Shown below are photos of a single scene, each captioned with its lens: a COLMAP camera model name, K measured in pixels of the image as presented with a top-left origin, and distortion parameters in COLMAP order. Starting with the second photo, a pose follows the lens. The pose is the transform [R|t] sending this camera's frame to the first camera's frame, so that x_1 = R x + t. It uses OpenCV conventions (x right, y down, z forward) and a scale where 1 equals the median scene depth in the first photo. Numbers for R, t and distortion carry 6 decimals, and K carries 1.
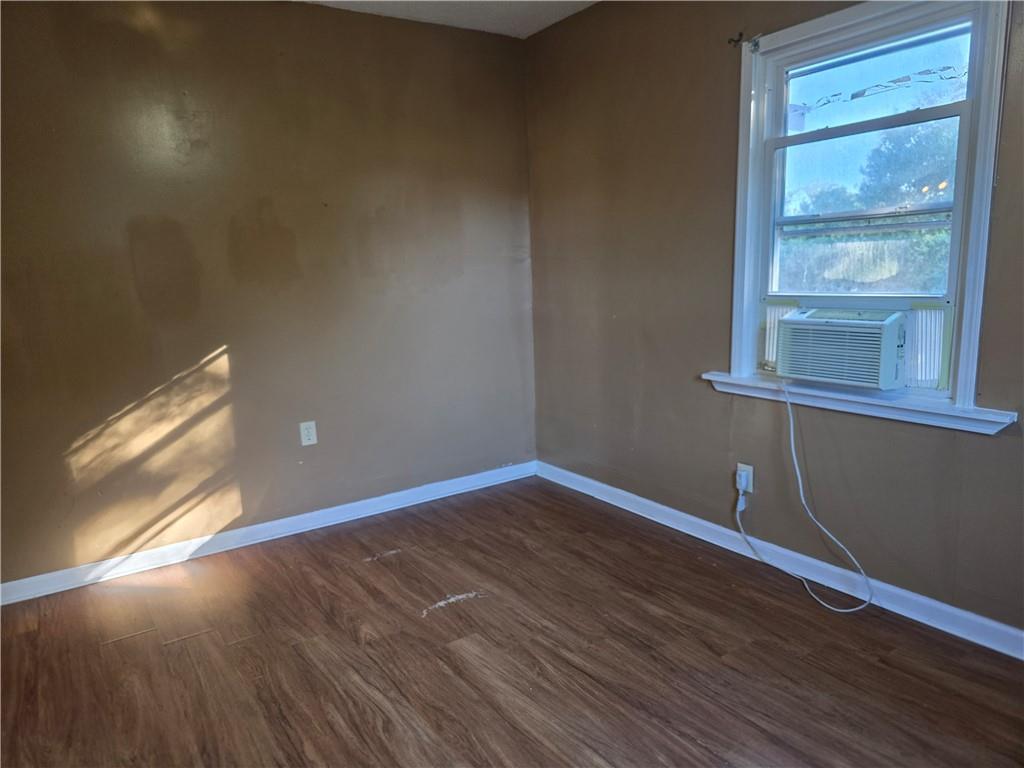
lens RADIAL K [[686.6, 0, 511.5], [0, 686.6, 384.1], [0, 0, 1]] dist [0.057487, -0.051266]
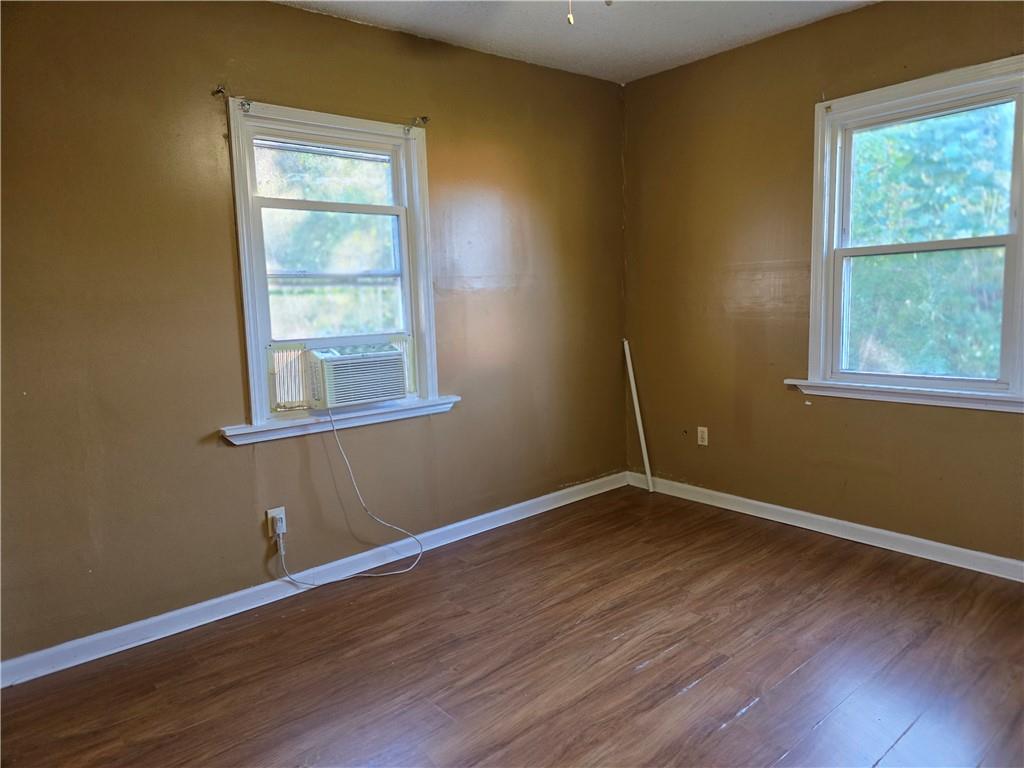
lens RADIAL K [[686.6, 0, 511.0], [0, 686.6, 382.4], [0, 0, 1]] dist [0.057487, -0.051266]
pose [[-0.110570, -0.084232, 0.990293, -0.881782], [0.207091, 0.972579, 0.105848, -0.127437], [-0.972053, 0.216785, -0.090094, 0.916096]]
